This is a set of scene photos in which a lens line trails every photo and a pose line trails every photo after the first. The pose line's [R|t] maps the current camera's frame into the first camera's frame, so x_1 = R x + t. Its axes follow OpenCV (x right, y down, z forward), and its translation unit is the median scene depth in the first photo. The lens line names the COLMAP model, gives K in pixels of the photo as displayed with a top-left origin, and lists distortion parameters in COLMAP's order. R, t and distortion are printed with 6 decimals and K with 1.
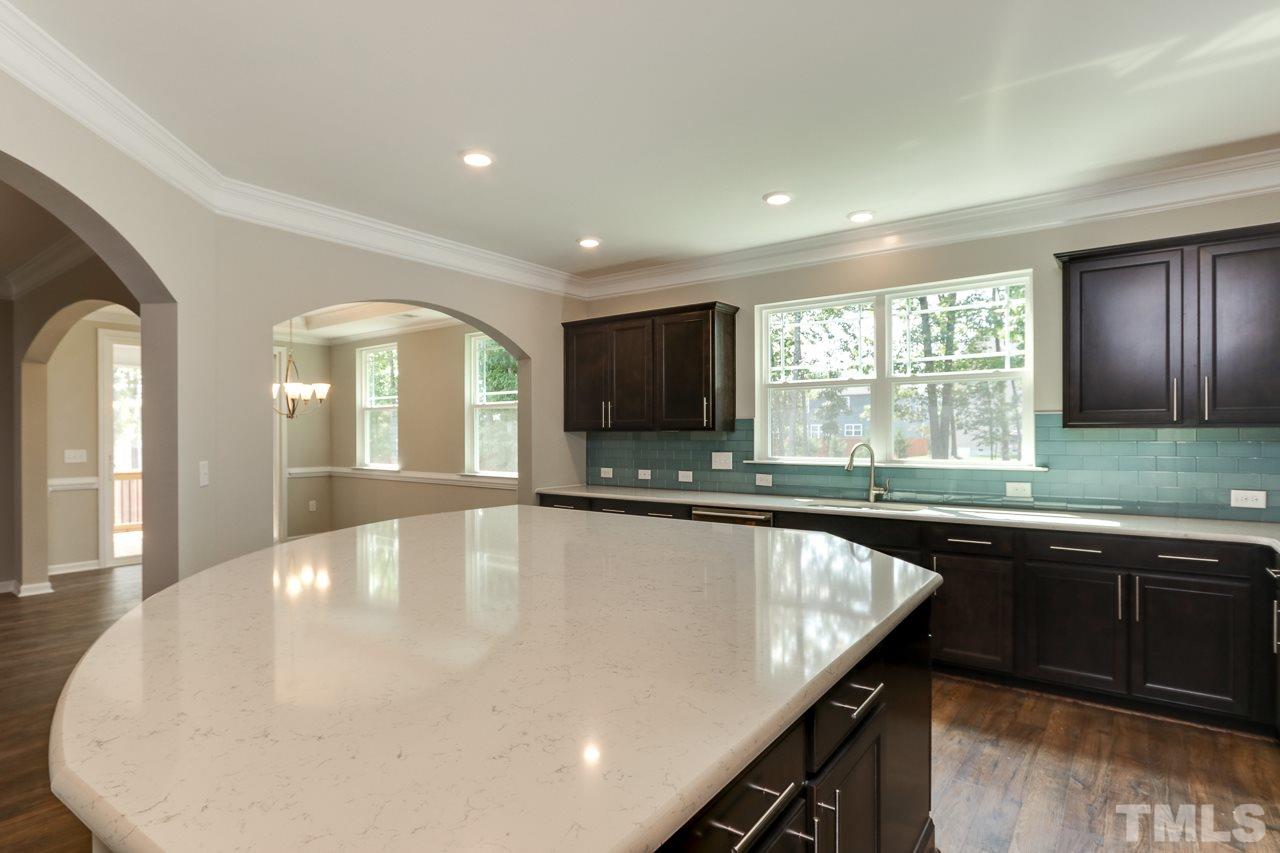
lens RADIAL K [[671.8, 0, 621.8], [0, 671.8, 434.9], [0, 0, 1]] dist [-0.007480, 0.000103]
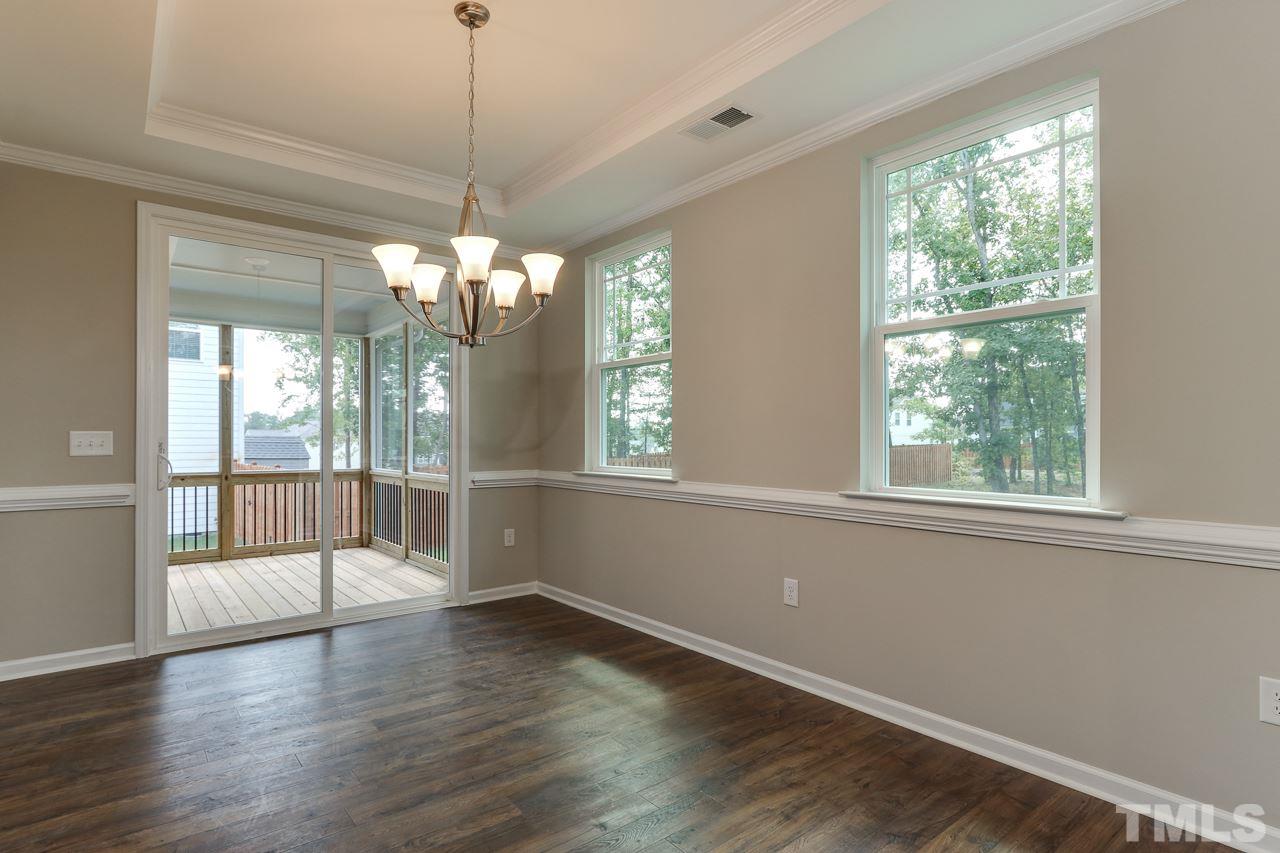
lens RADIAL K [[671.8, 0, 621.8], [0, 671.8, 434.9], [0, 0, 1]] dist [-0.007480, 0.000103]
pose [[0.968934, -0.001214, -0.247317, -0.400571], [-0.001999, 0.999917, -0.012739, 0.043346], [0.247311, 0.012837, 0.968851, 0.826697]]
